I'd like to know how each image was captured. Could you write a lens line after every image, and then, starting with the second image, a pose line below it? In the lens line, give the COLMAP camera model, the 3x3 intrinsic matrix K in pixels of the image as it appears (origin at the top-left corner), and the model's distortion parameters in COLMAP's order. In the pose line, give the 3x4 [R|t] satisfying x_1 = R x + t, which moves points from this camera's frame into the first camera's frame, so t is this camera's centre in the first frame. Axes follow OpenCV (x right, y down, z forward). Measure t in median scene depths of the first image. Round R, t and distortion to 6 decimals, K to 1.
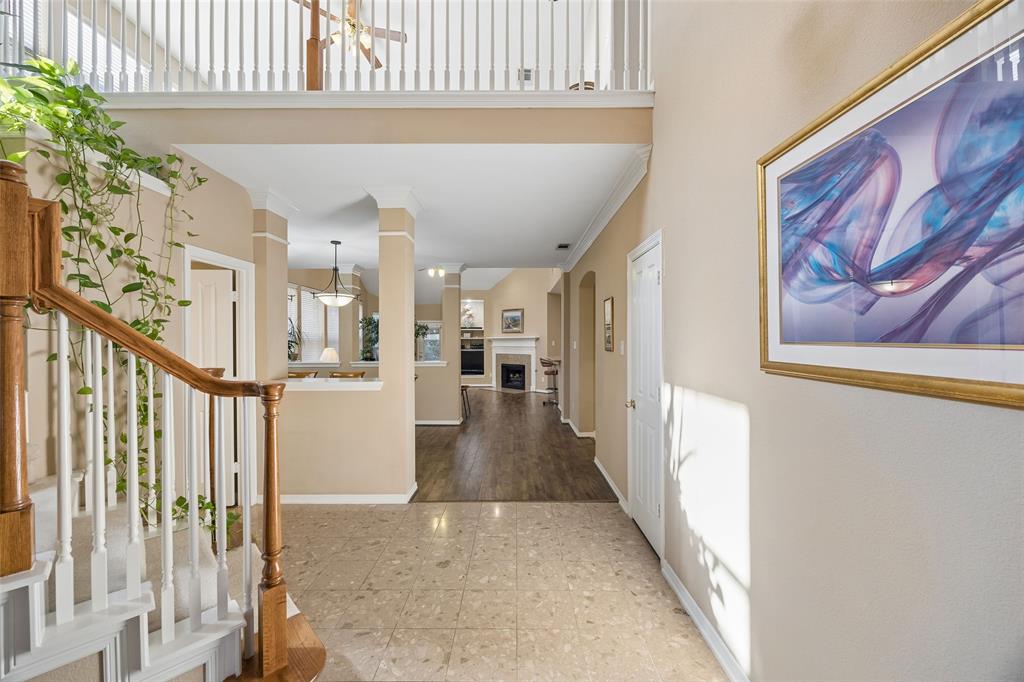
lens RADIAL K [[394.0, 0, 513.8], [0, 394.0, 342.5], [0, 0, 1]] dist [0.001271, -0.001196]
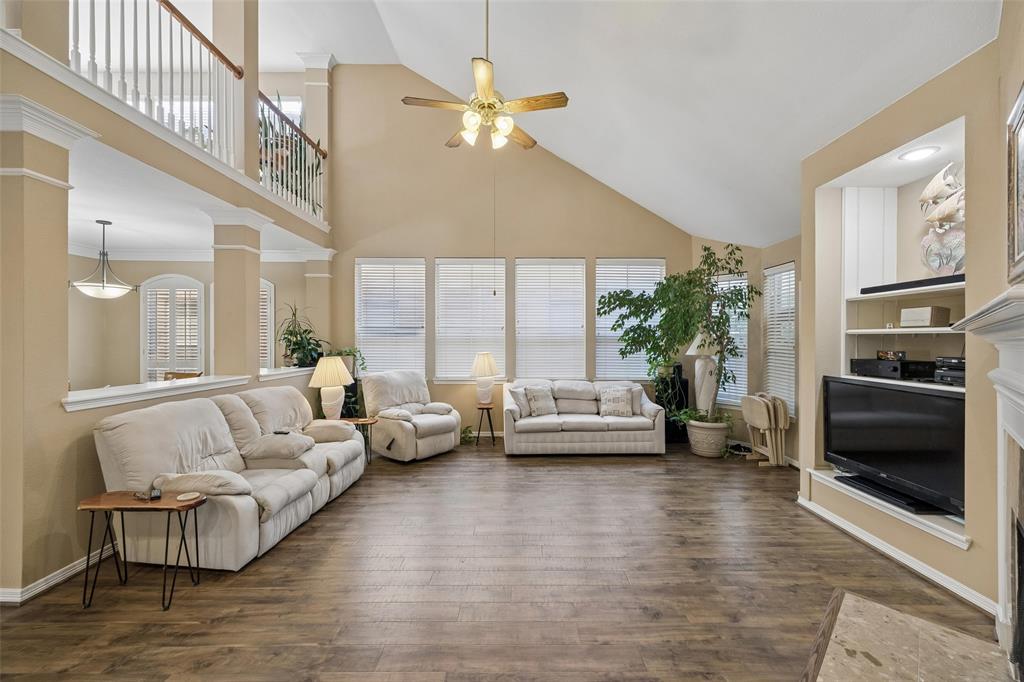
lens RADIAL K [[394.0, 0, 528.1], [0, 394.0, 342.6], [0, 0, 1]] dist [0.001271, -0.001196]
pose [[0.013061, 0.010930, -0.999855, 0.368014], [-0.007580, 0.999913, 0.010831, -0.018061], [0.999886, 0.007437, 0.013143, 2.906408]]
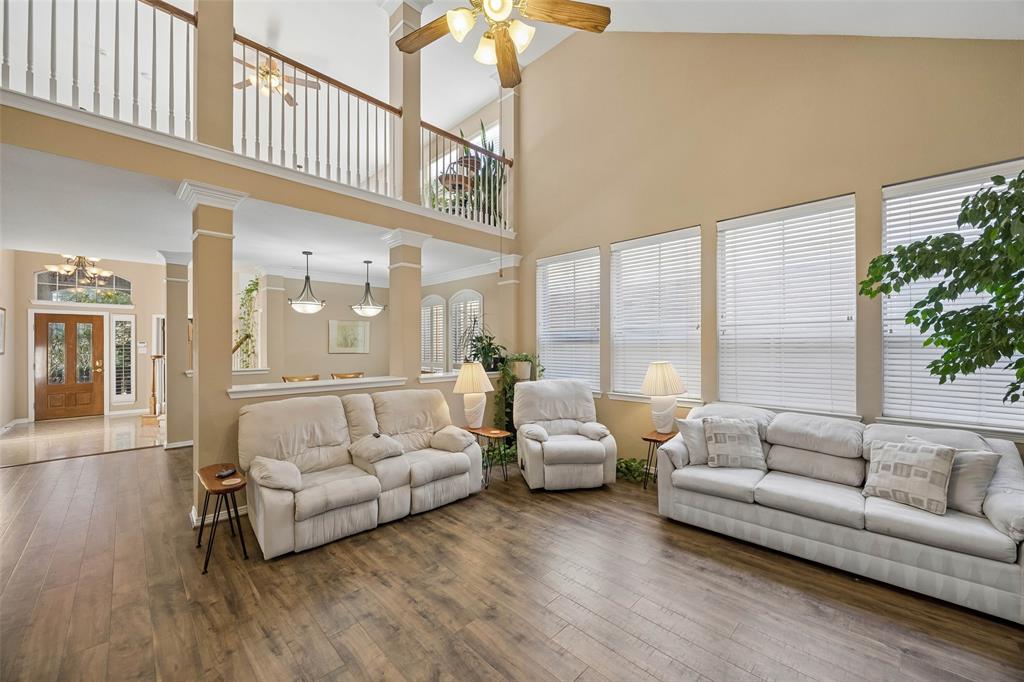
lens RADIAL K [[394.0, 0, 520.7], [0, 394.0, 342.6], [0, 0, 1]] dist [0.001271, -0.001196]
pose [[-0.704623, 0.003798, -0.709572, -0.140476], [0.003907, 0.999991, 0.001474, -0.018330], [0.709572, -0.001734, -0.704631, 3.280623]]
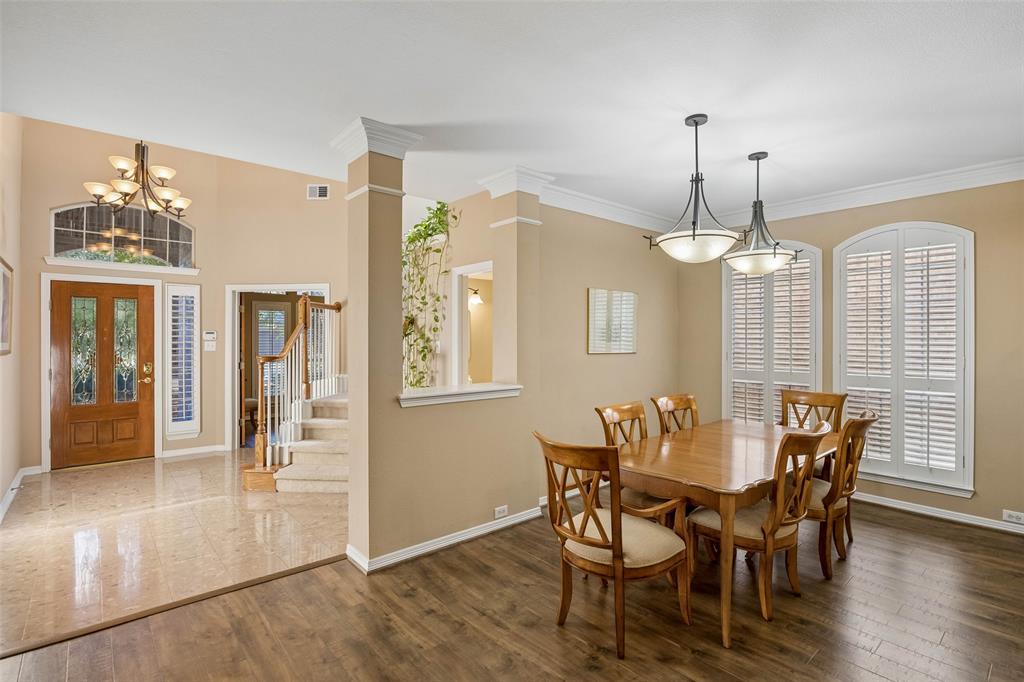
lens RADIAL K [[499.9, 0, 513.0], [0, 499.9, 335.4], [0, 0, 1]] dist [0.002192, -0.001010]
pose [[-0.761668, 0.004371, -0.647953, 0.112814], [0.002889, 0.999990, 0.003350, -0.017509], [0.647961, 0.000680, -0.761673, 2.022041]]
